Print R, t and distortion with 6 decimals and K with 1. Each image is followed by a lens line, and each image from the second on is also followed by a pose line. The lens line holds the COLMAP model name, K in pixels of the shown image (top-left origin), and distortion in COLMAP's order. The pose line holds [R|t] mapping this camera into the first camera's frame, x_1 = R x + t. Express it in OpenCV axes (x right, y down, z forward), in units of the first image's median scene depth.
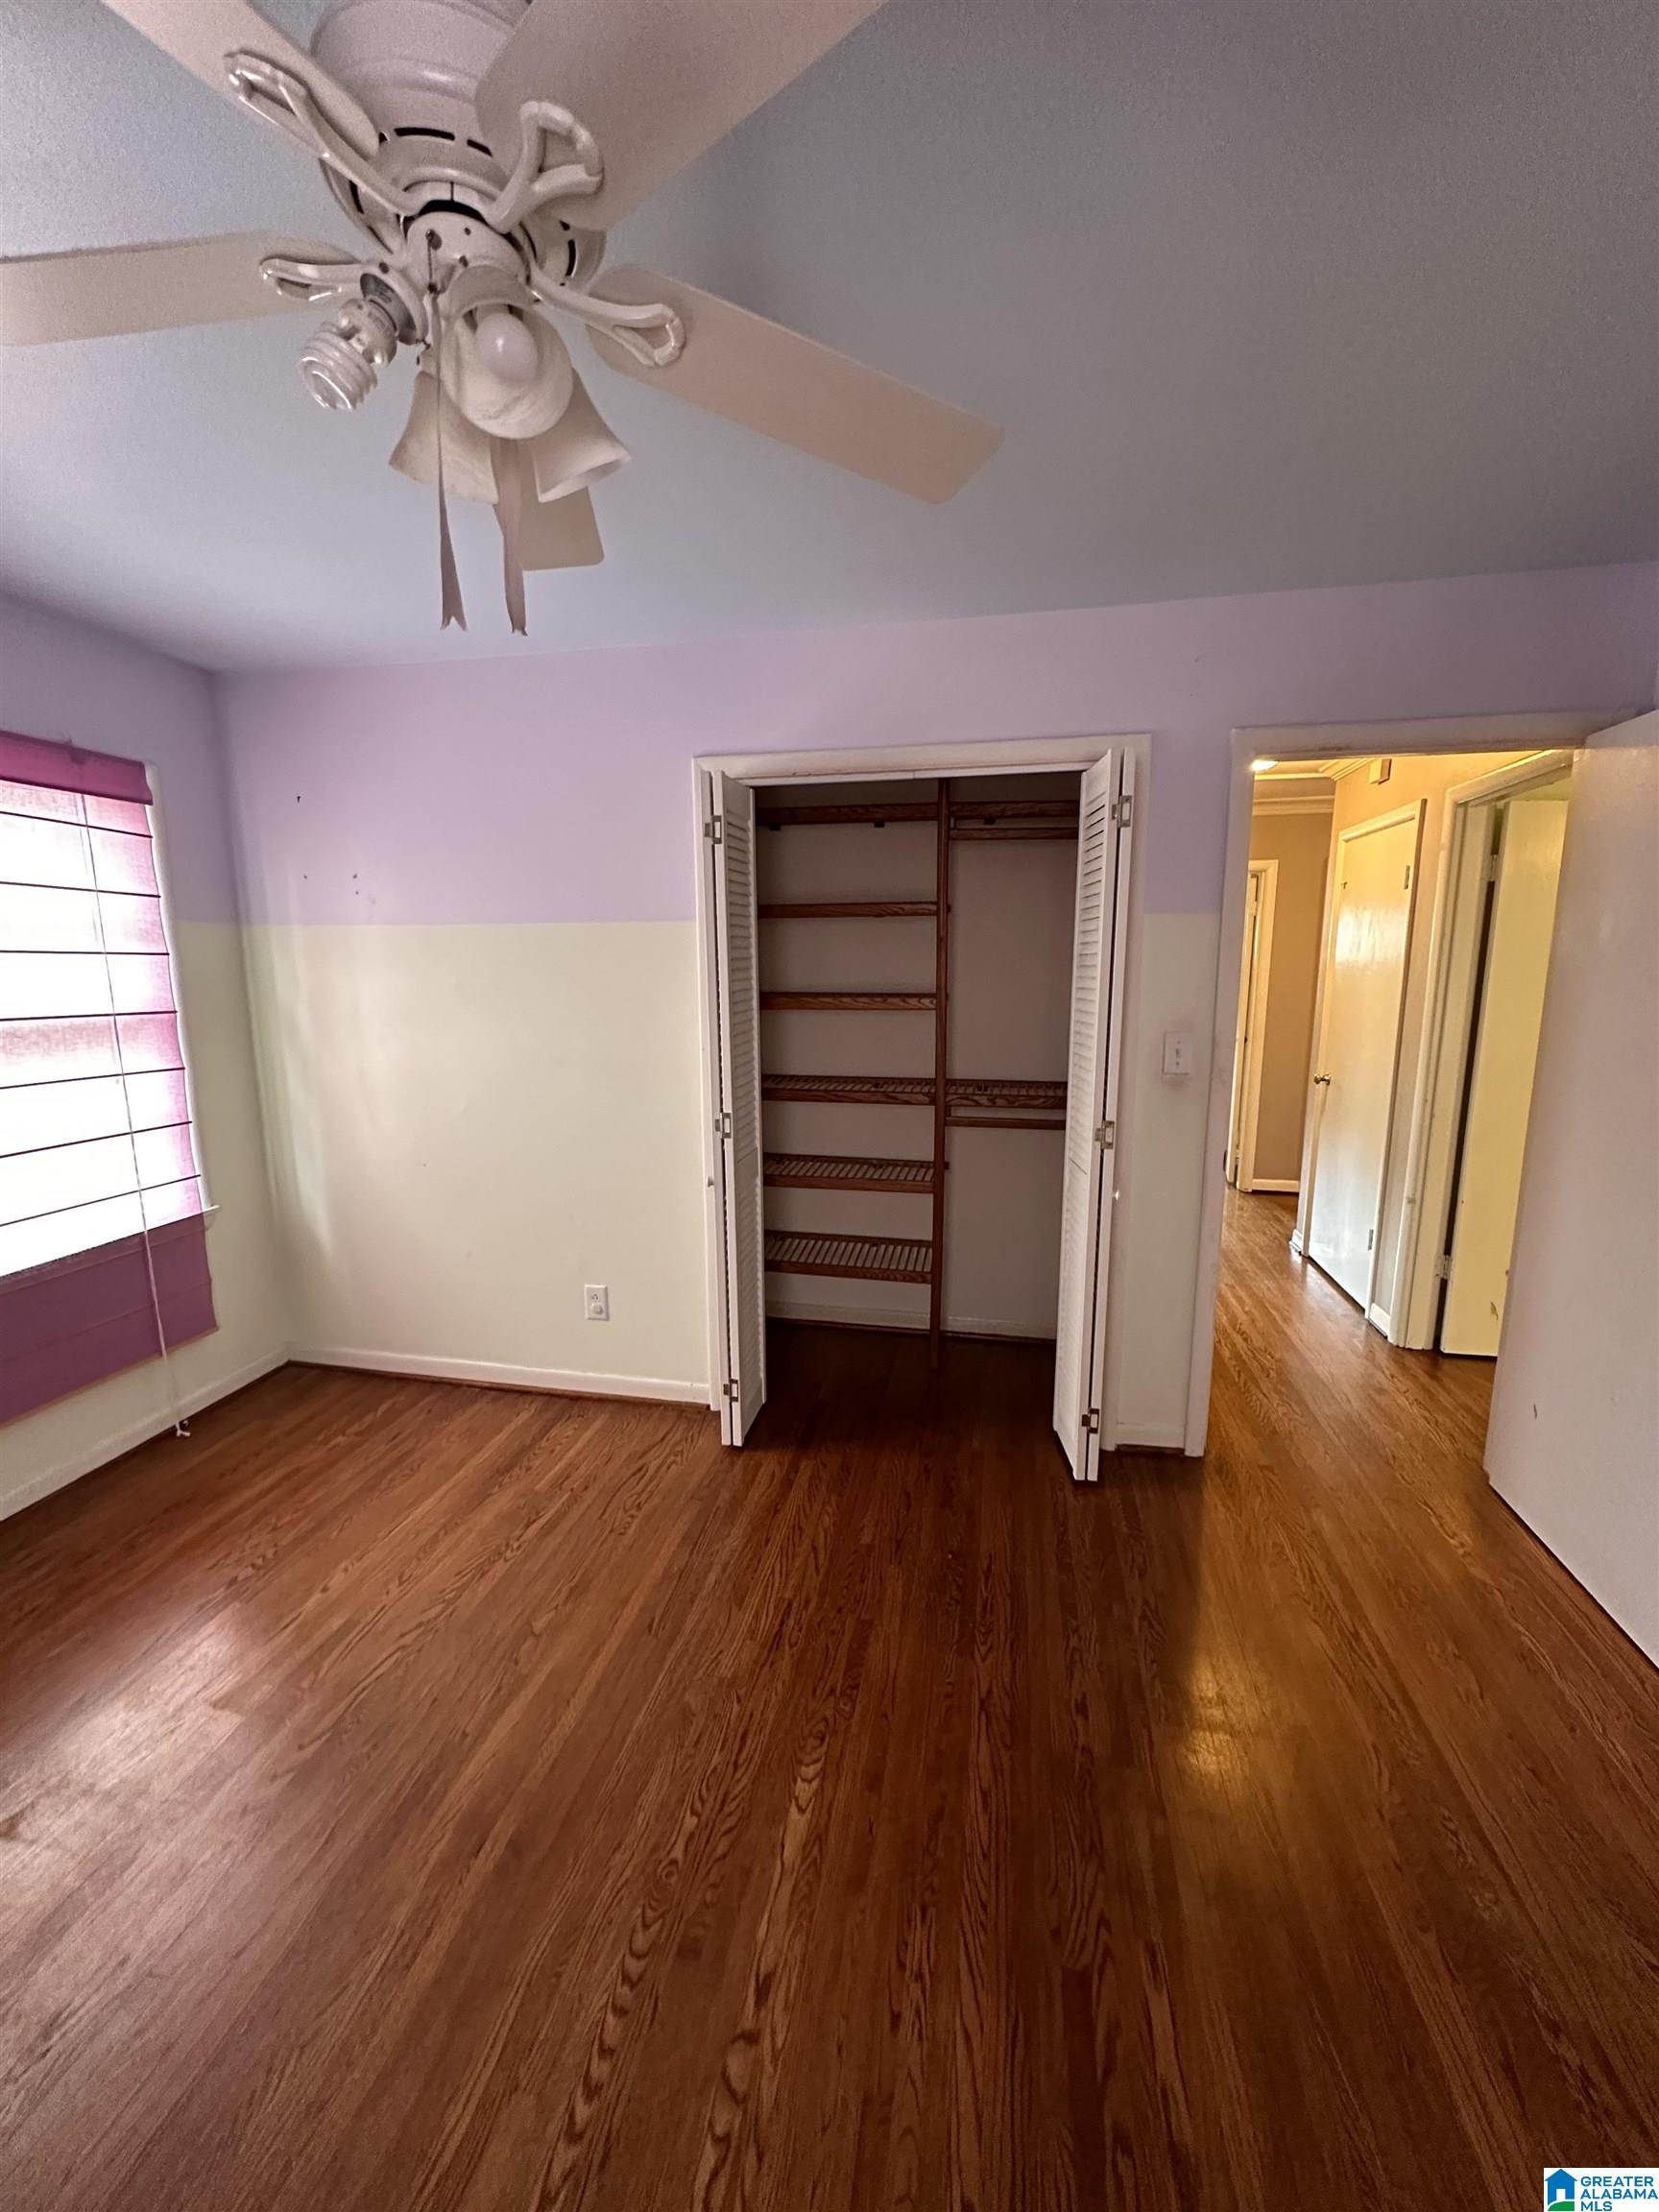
lens RADIAL K [[878.7, 0, 831.1], [0, 878.7, 1109.0], [0, 0, 1]] dist [0.001829, 0.000126]
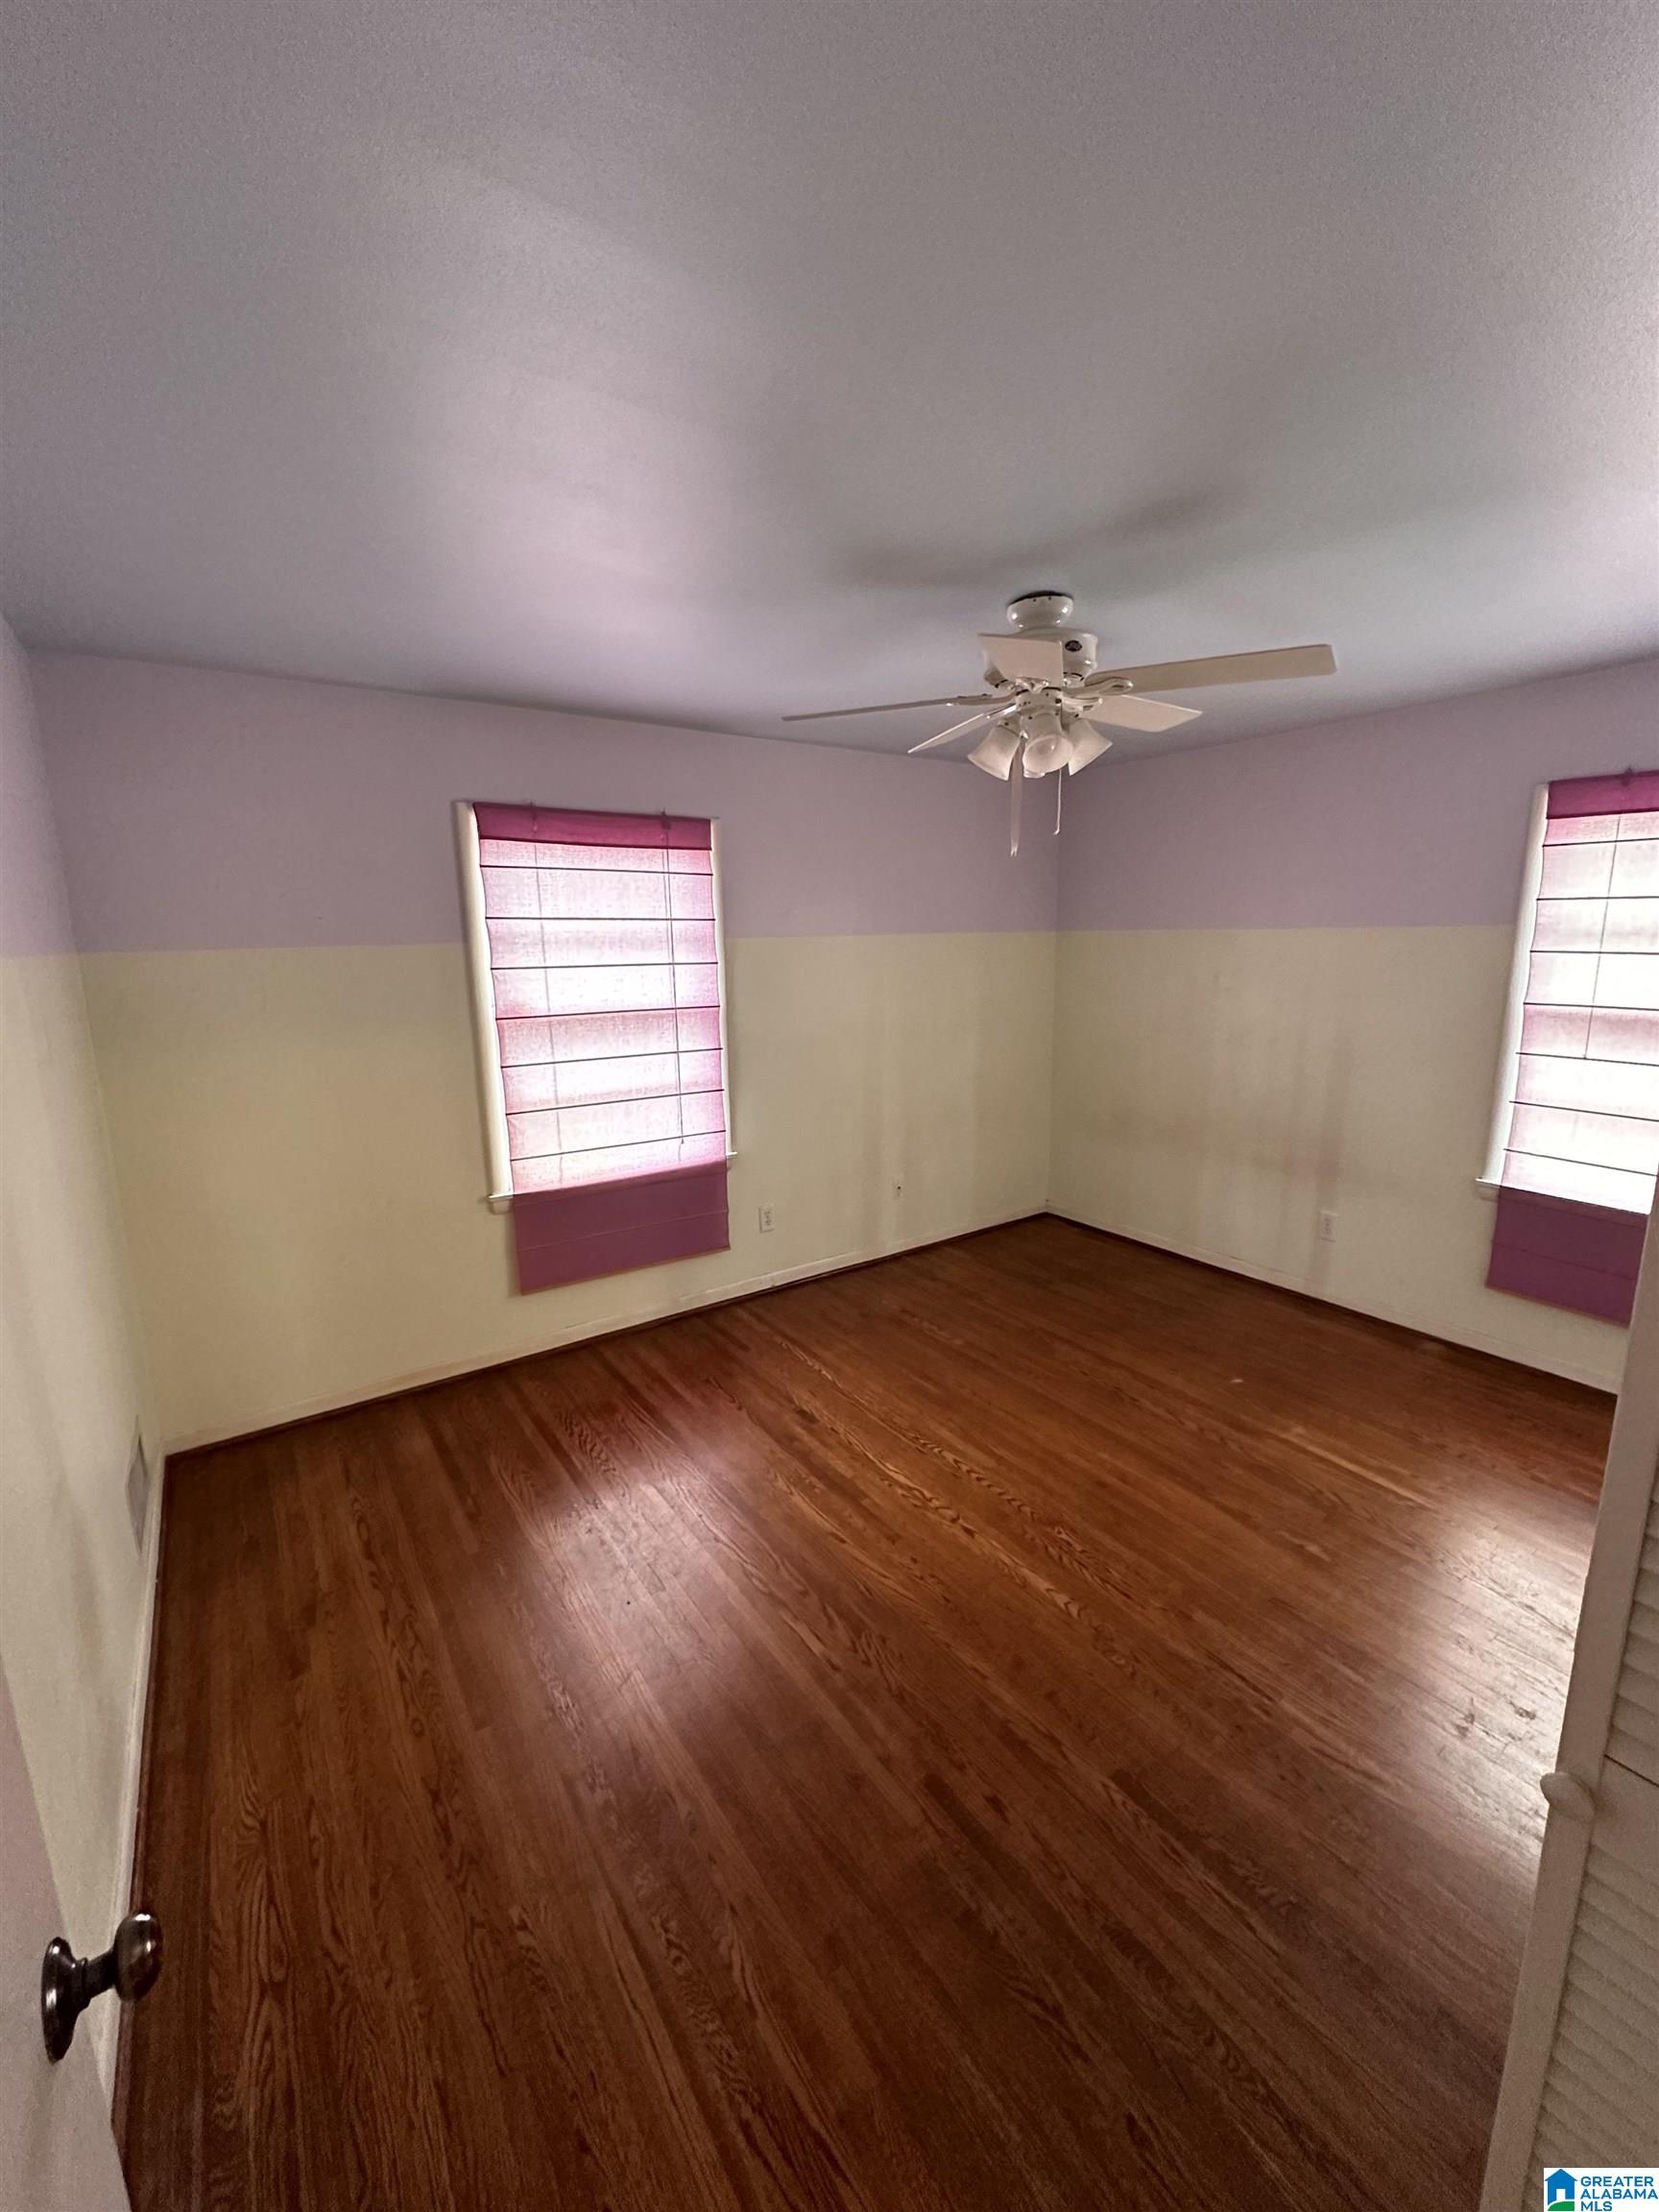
lens RADIAL K [[878.7, 0, 831.4], [0, 878.7, 1102.3], [0, 0, 1]] dist [0.001829, 0.000126]
pose [[-0.690467, 0.150712, -0.707490, 1.190183], [-0.104267, 0.947105, 0.303515, -0.372220], [0.715810, 0.283335, -0.638230, 1.560660]]
